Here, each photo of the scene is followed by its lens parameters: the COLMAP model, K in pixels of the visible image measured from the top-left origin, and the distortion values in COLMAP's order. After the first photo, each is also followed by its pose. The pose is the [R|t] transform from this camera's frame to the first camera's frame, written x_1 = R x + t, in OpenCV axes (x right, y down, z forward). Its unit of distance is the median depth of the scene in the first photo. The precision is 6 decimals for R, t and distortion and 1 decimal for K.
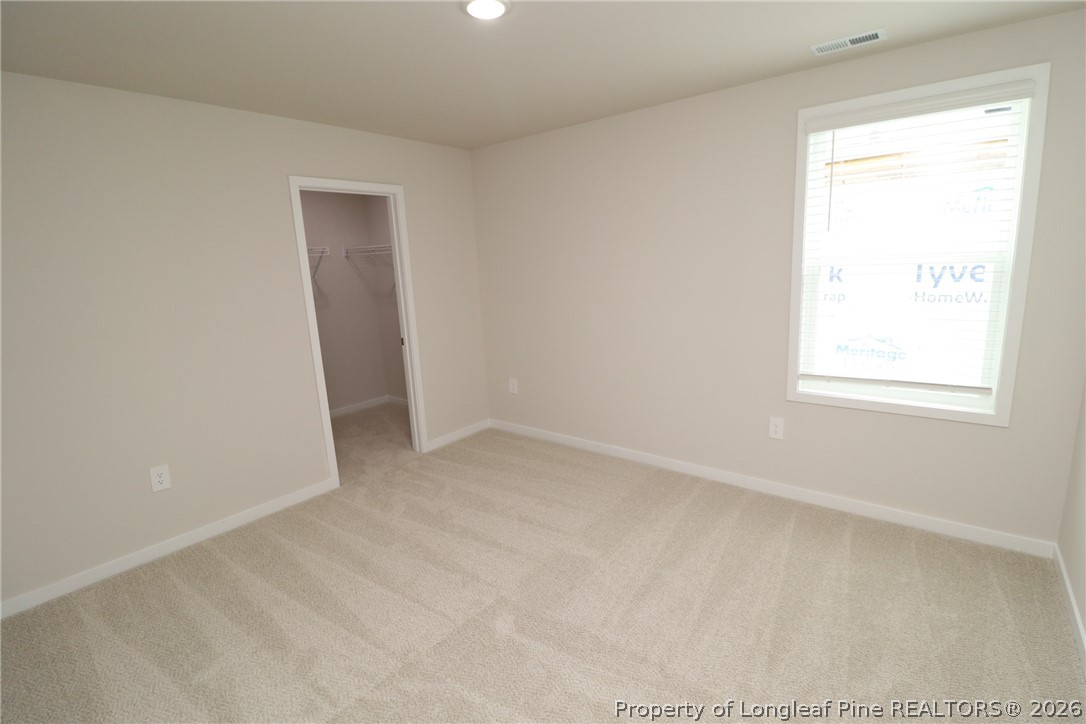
lens RADIAL K [[505.9, 0, 559.2], [0, 505.9, 357.6], [0, 0, 1]] dist [0.000124, -0.014679]
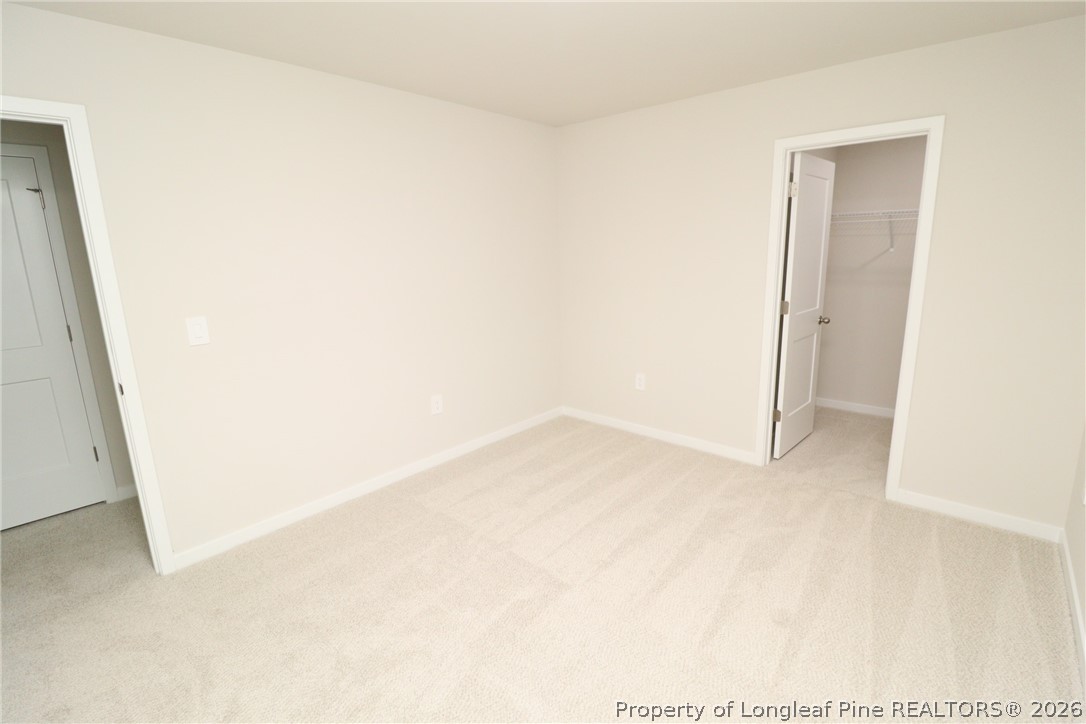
lens RADIAL K [[505.9, 0, 559.2], [0, 505.9, 357.6], [0, 0, 1]] dist [0.000124, -0.014679]
pose [[-0.055699, 0.261901, -0.963486, 0.505153], [-0.166815, 0.948980, 0.267601, -0.148093], [0.984414, 0.175629, -0.009169, 0.644540]]
